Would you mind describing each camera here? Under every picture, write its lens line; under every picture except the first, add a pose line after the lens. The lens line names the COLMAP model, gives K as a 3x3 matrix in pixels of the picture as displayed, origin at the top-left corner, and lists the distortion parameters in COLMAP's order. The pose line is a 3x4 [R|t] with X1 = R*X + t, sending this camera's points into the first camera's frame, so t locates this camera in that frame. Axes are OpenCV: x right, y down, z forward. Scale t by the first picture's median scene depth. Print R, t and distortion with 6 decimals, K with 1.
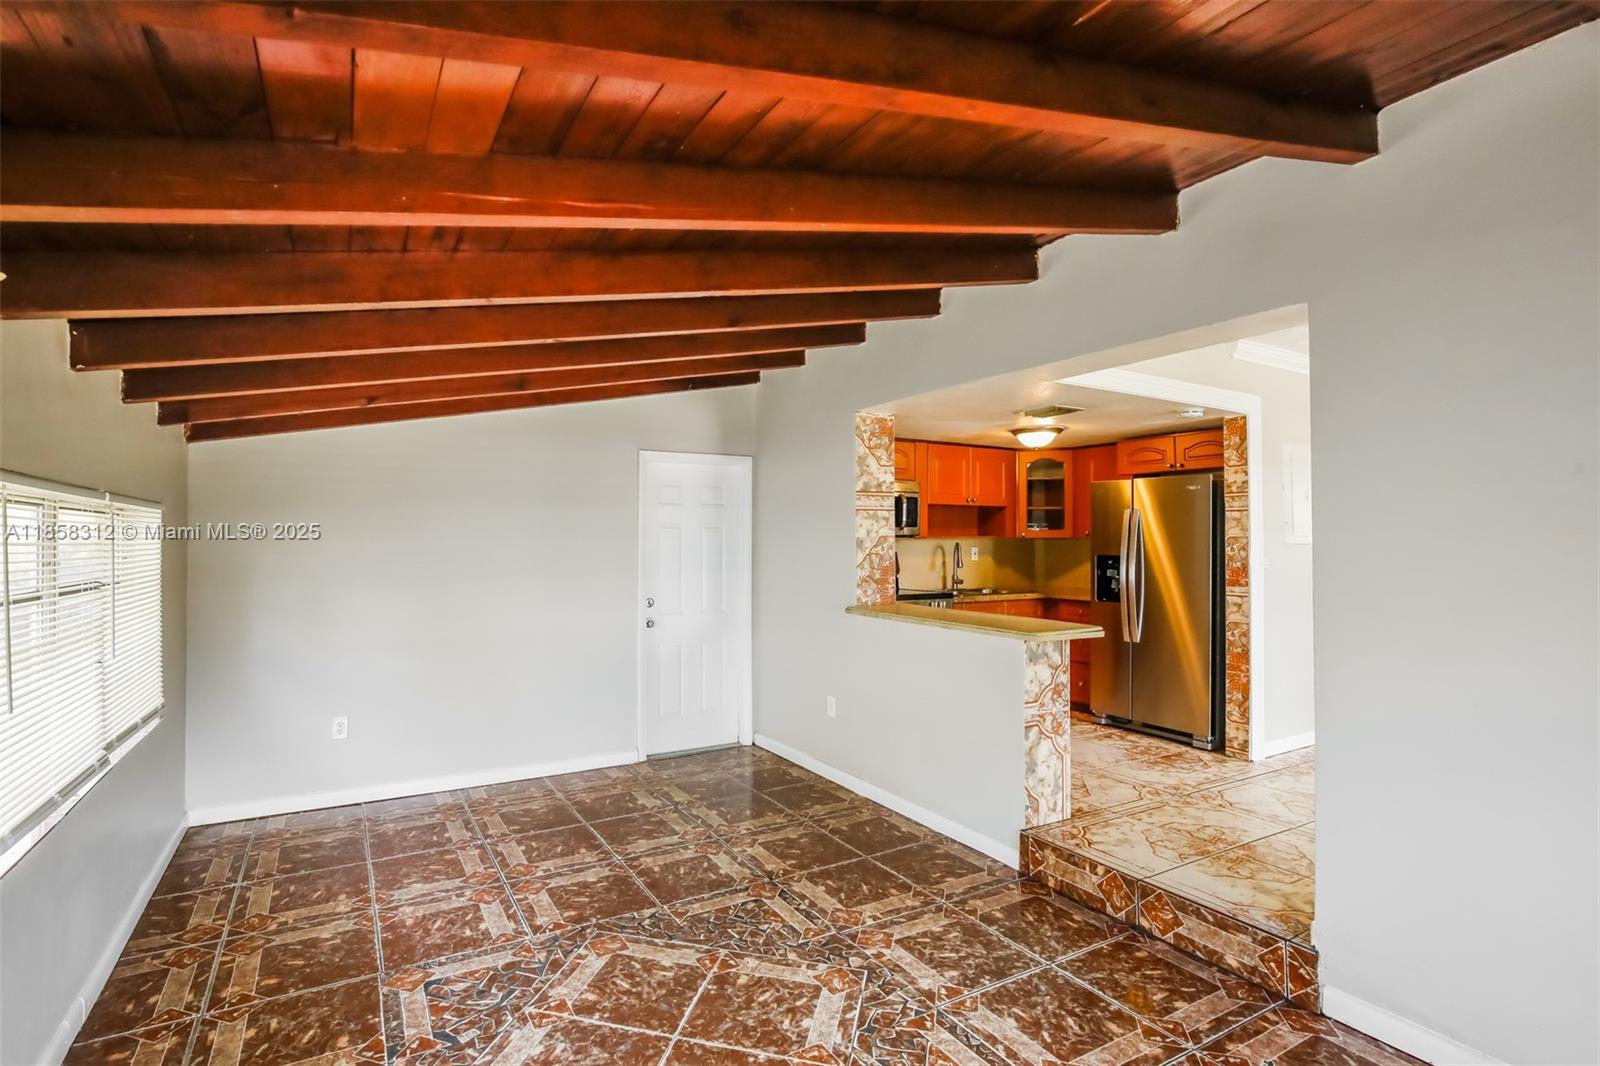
lens RADIAL K [[743.4, 0, 732.3], [0, 743.4, 525.0], [0, 0, 1]] dist [-0.004927, 0.001509]
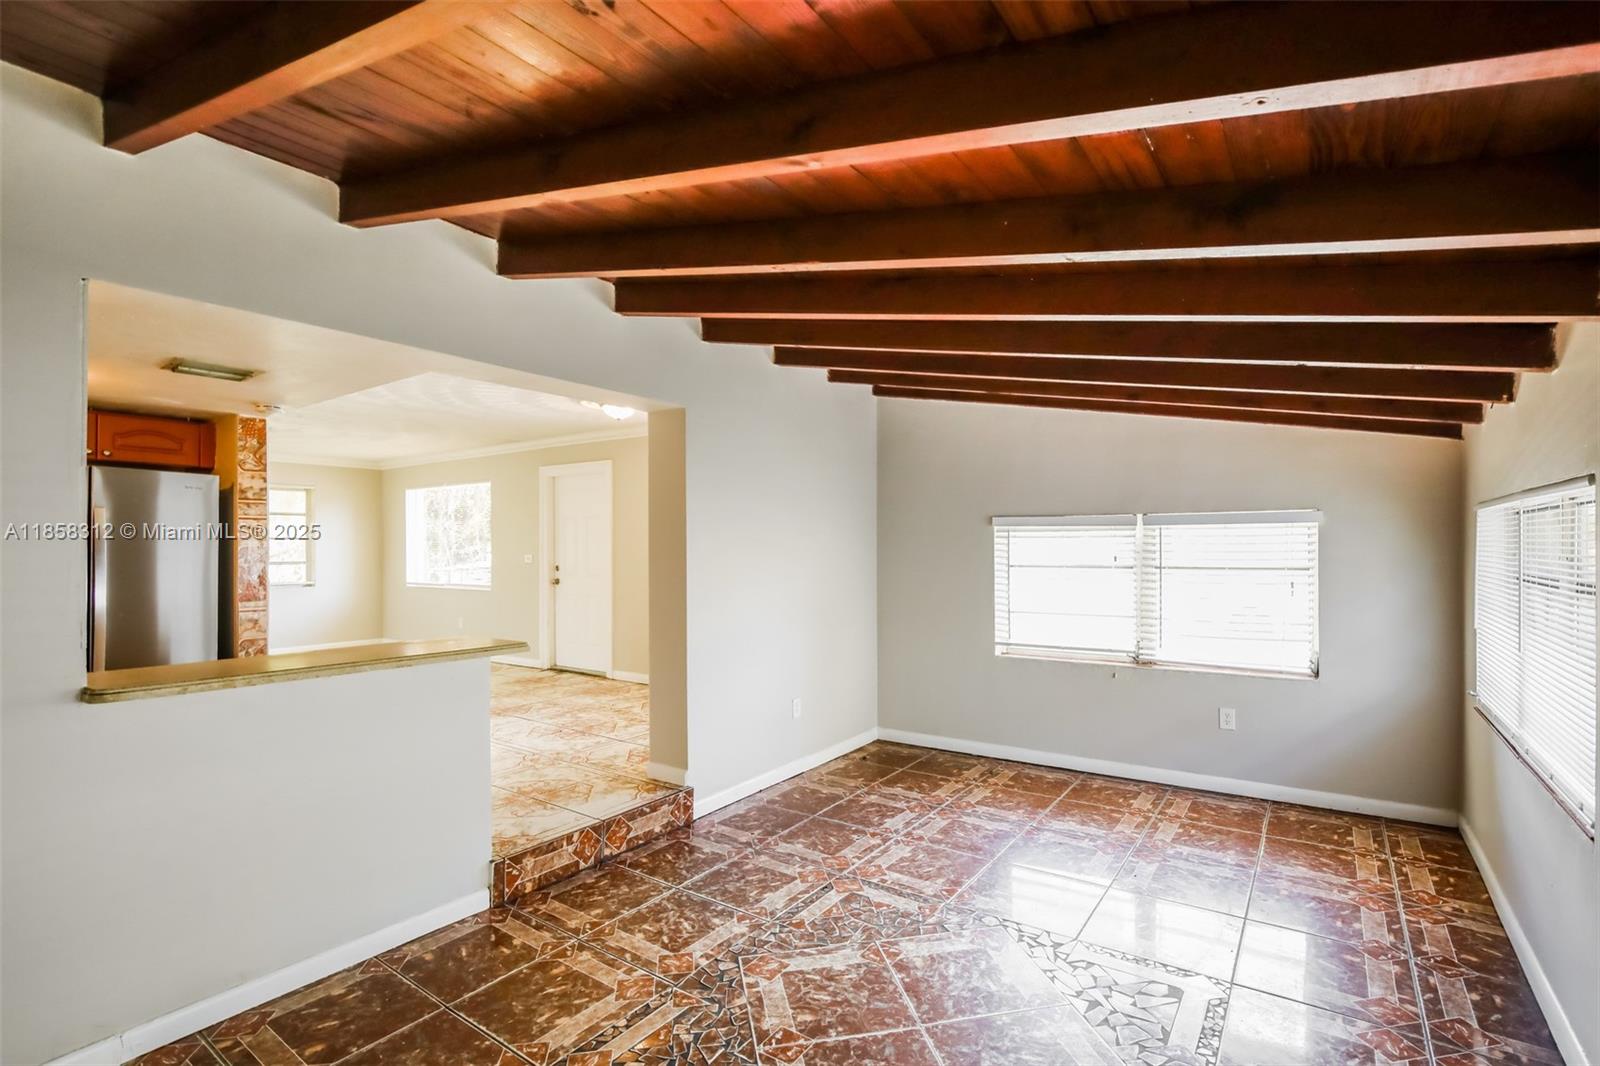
lens RADIAL K [[743.4, 0, 813.1], [0, 743.4, 544.2], [0, 0, 1]] dist [-0.004927, 0.001509]
pose [[-0.448637, 0.012209, 0.893631, -0.463384], [-0.014064, 0.999686, -0.020719, 0.021674], [-0.893603, -0.021863, -0.448325, 0.795141]]
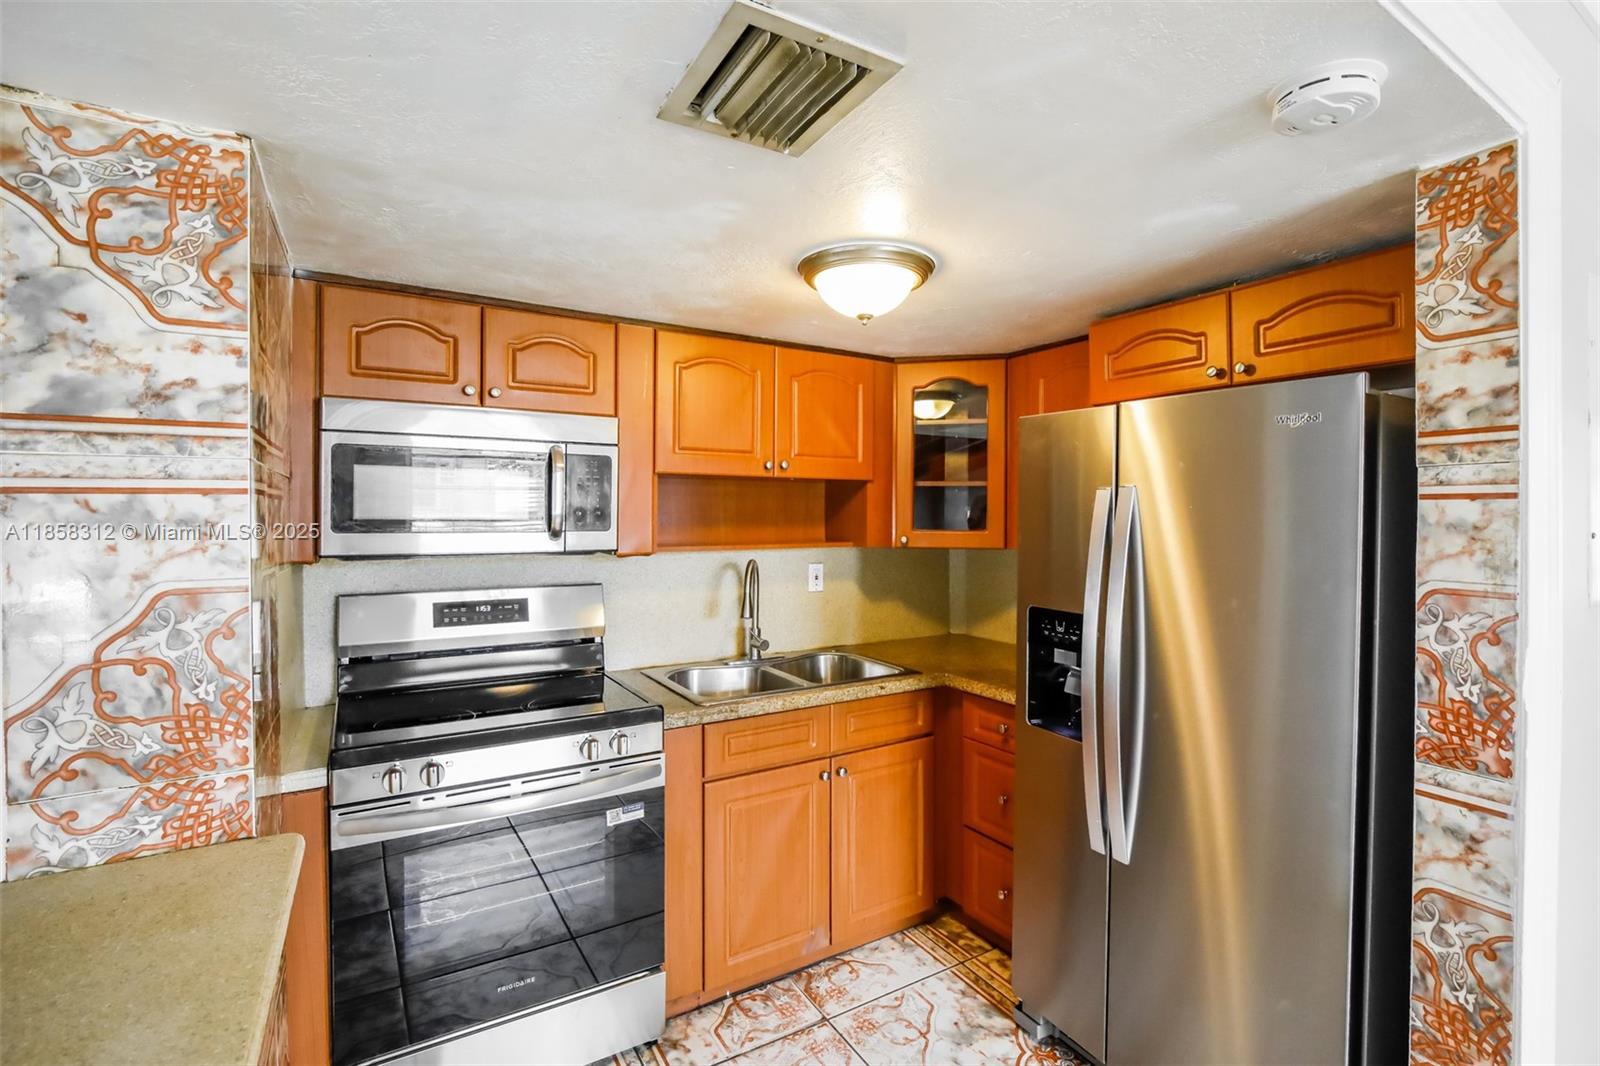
lens RADIAL K [[743.4, 0, 812.0], [0, 743.4, 522.3], [0, 0, 1]] dist [-0.004927, 0.001509]
pose [[0.997463, -0.001057, 0.071173, 0.419858], [-0.001091, 0.999545, 0.030144, -0.017968], [-0.071172, -0.030145, 0.997008, 0.746824]]
